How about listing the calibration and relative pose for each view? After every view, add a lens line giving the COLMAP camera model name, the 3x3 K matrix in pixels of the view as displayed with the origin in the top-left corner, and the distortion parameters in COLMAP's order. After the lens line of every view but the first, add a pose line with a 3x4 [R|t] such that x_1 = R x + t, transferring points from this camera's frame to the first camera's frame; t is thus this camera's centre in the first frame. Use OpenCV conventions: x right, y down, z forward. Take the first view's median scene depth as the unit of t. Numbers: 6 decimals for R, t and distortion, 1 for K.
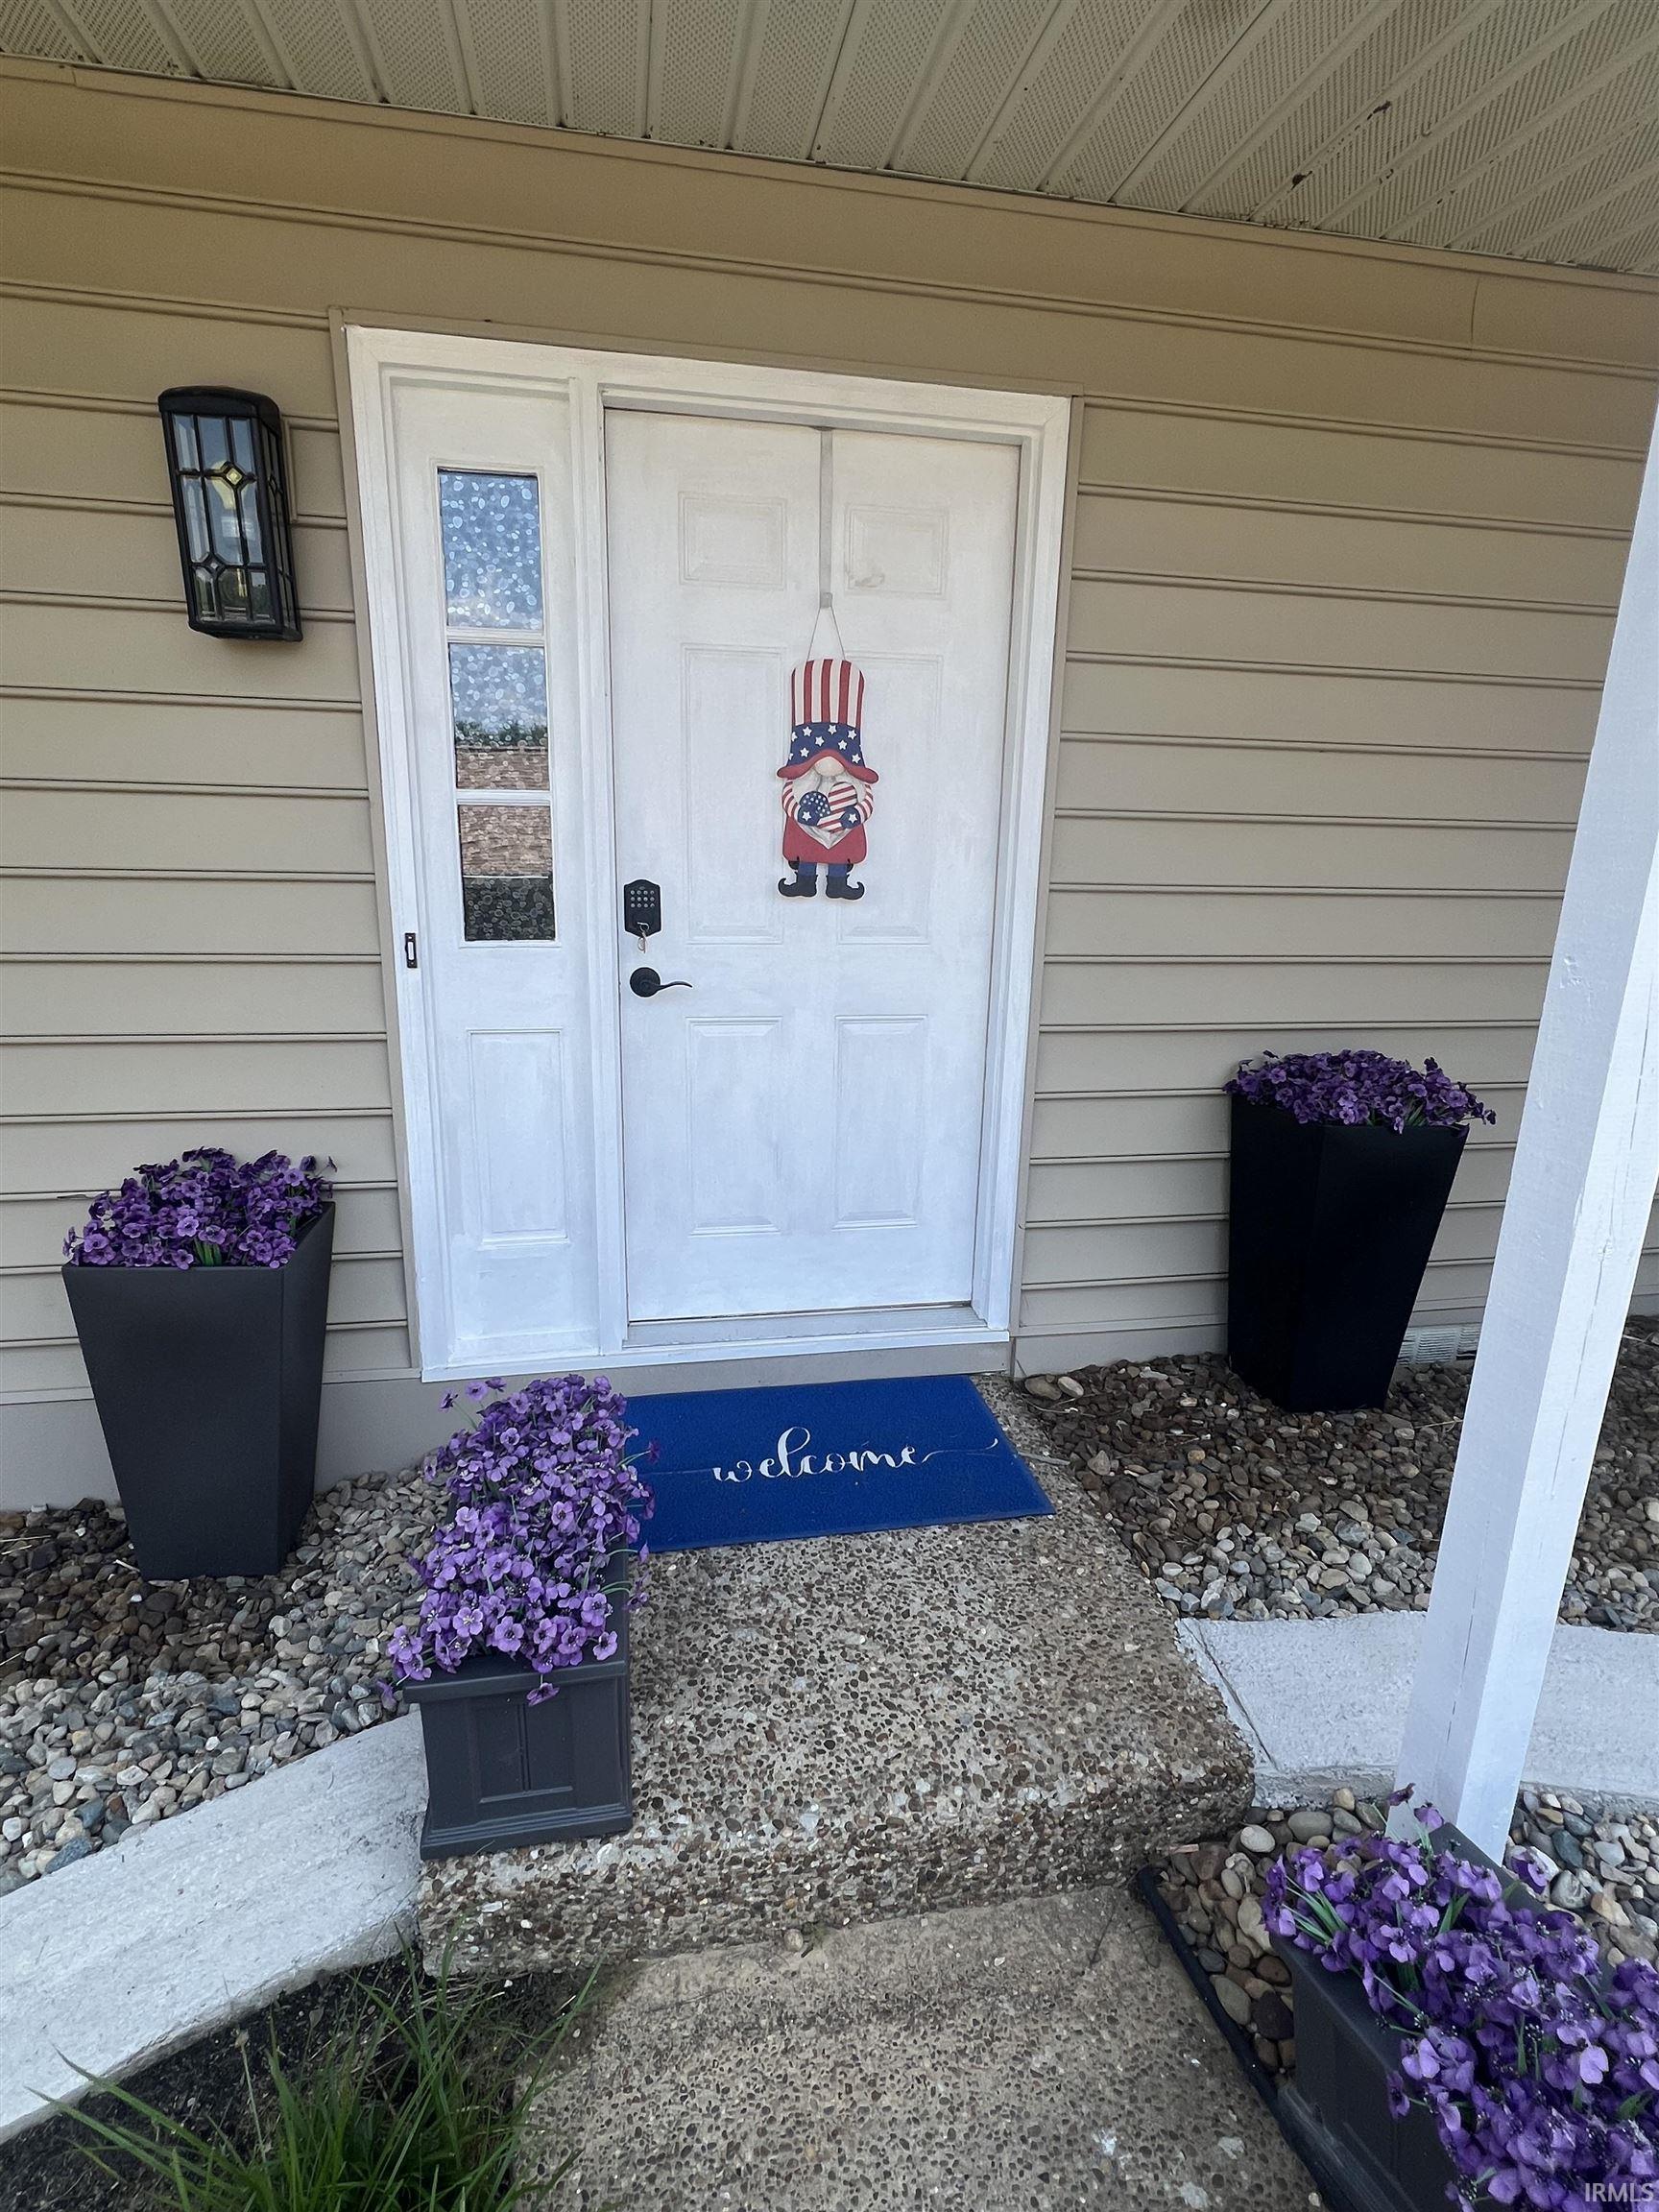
lens RADIAL K [[1098.5, 0, 829.5], [0, 1098.5, 1106.0], [0, 0, 1]] dist [-0.003098, 0.000627]
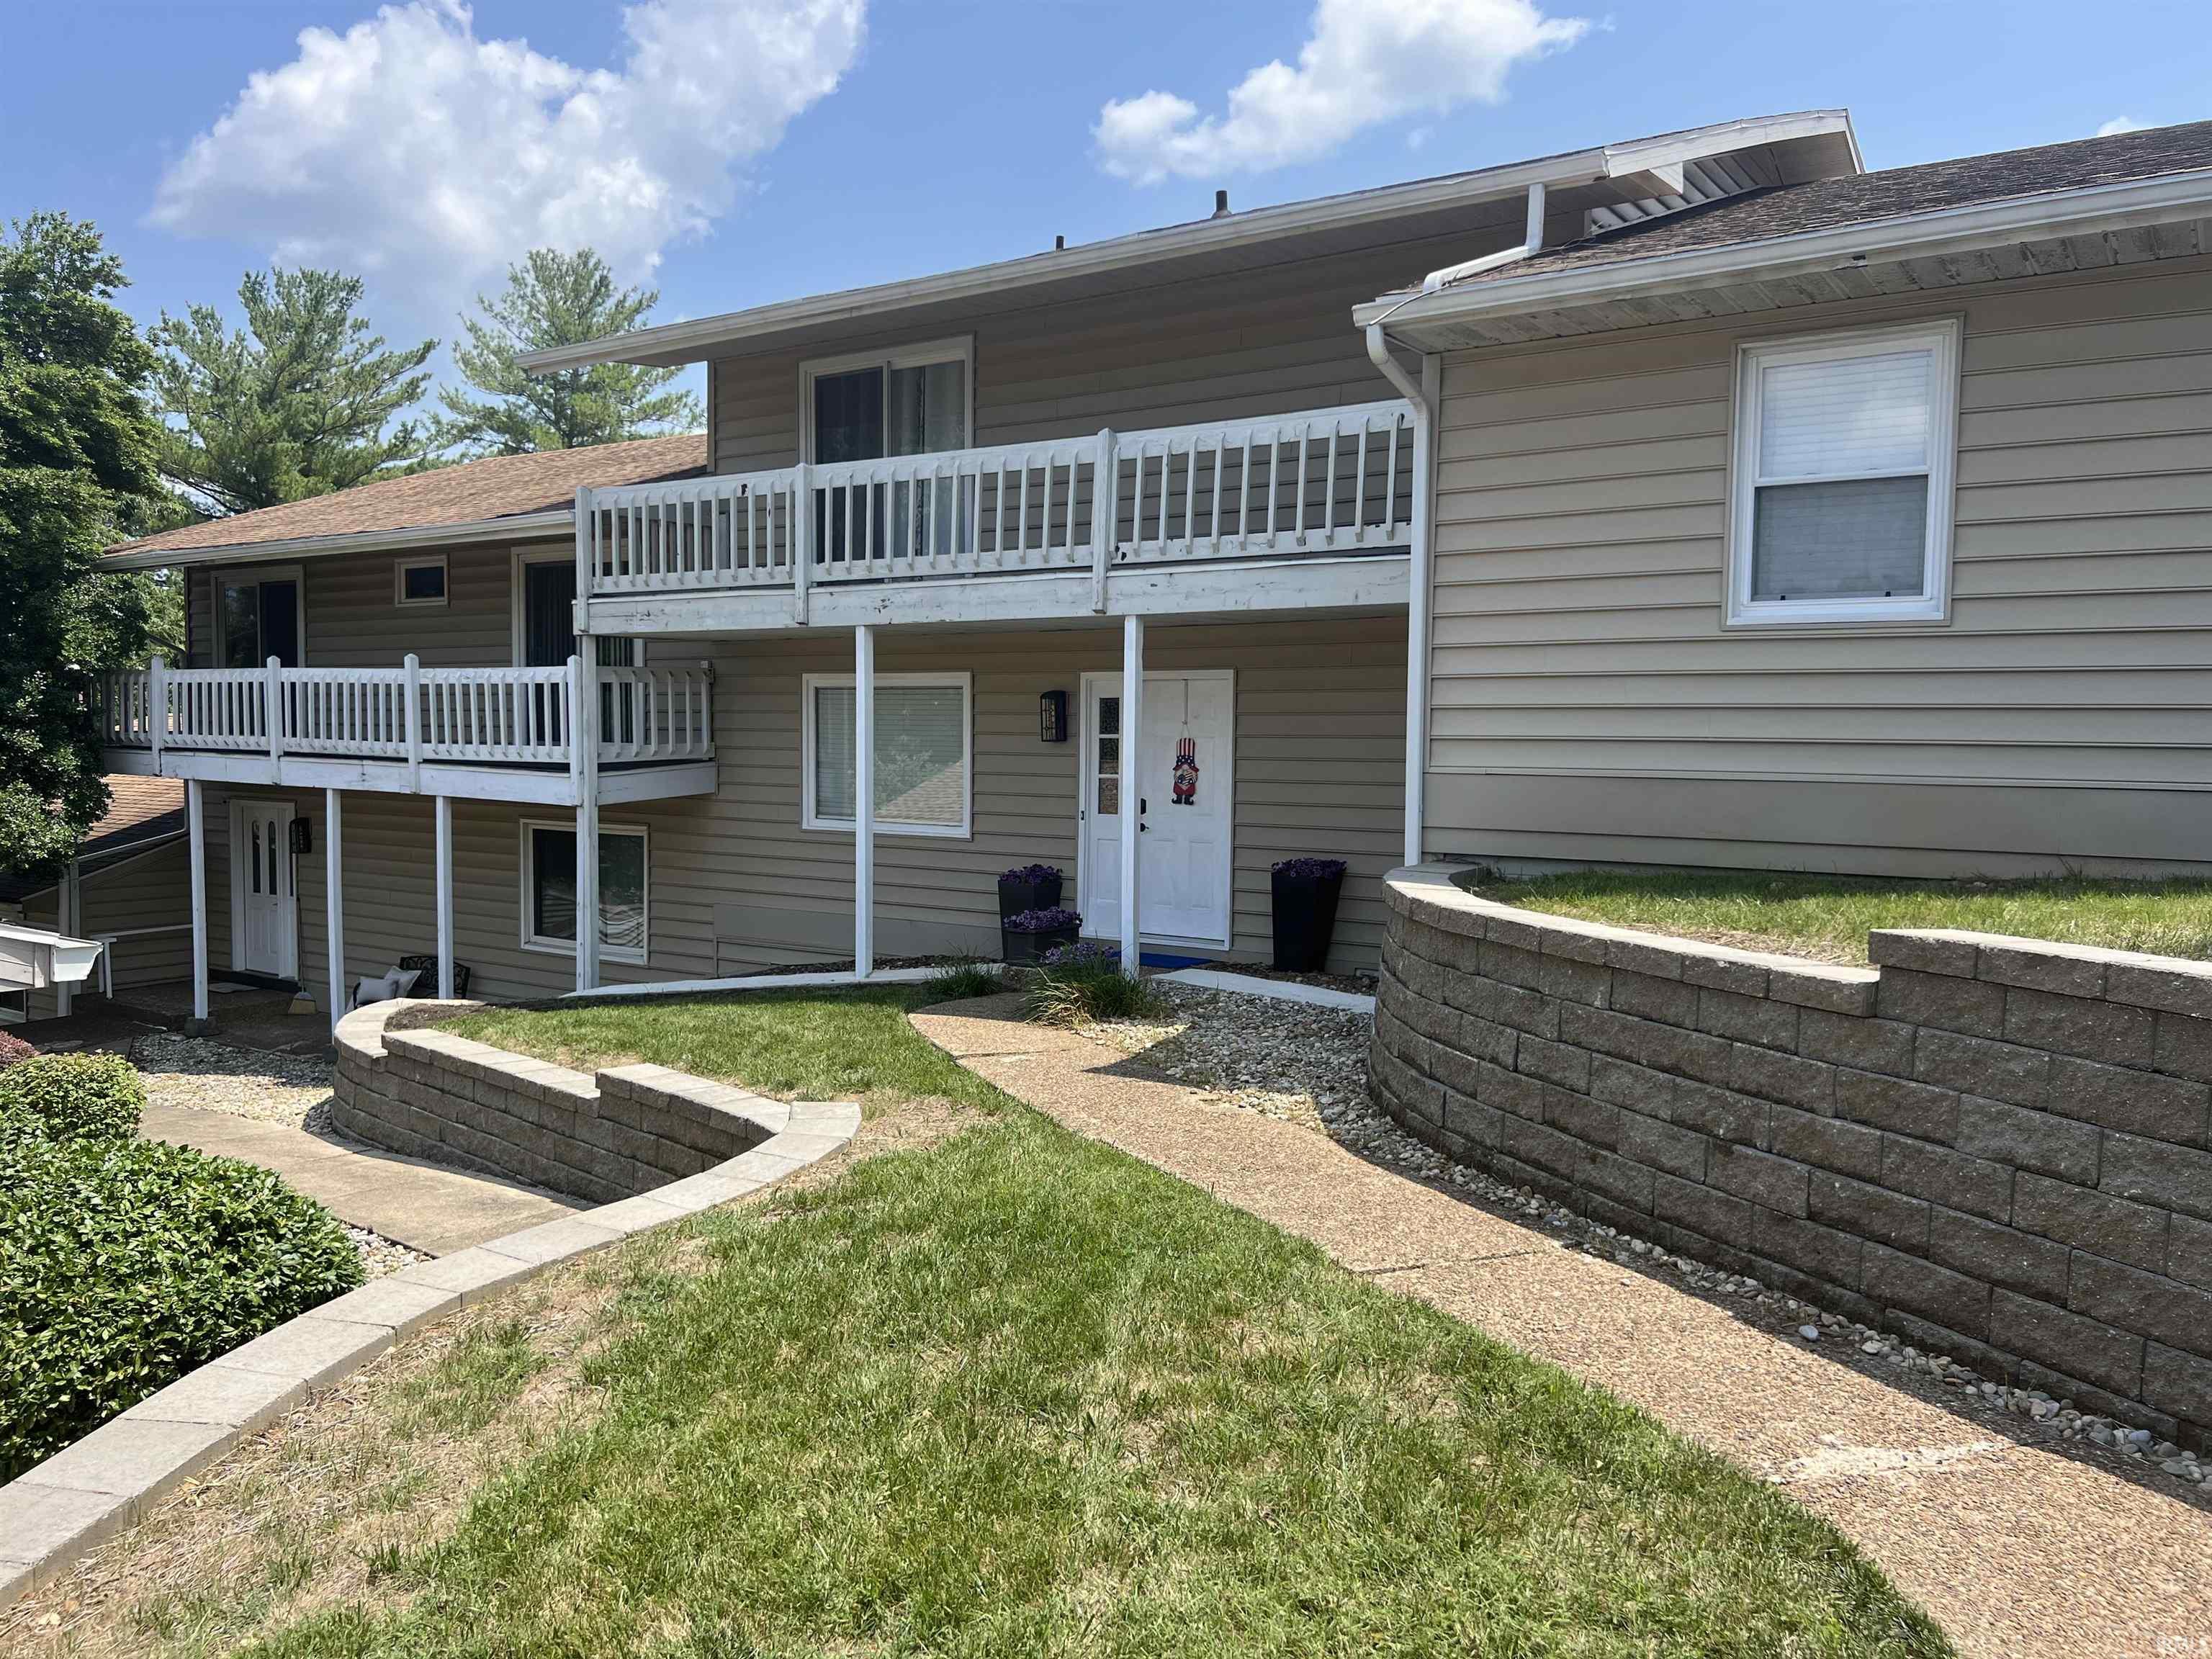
lens RADIAL K [[1635.9, 0, 1106.0], [0, 1635.9, 829.5], [0, 0, 1]] dist [0.077908, -0.074189]
pose [[0.716792, 0.023996, -0.696874, 3.564705], [-0.165184, 0.976803, -0.136271, 0.654884], [0.677438, 0.212790, 0.704129, -2.880665]]
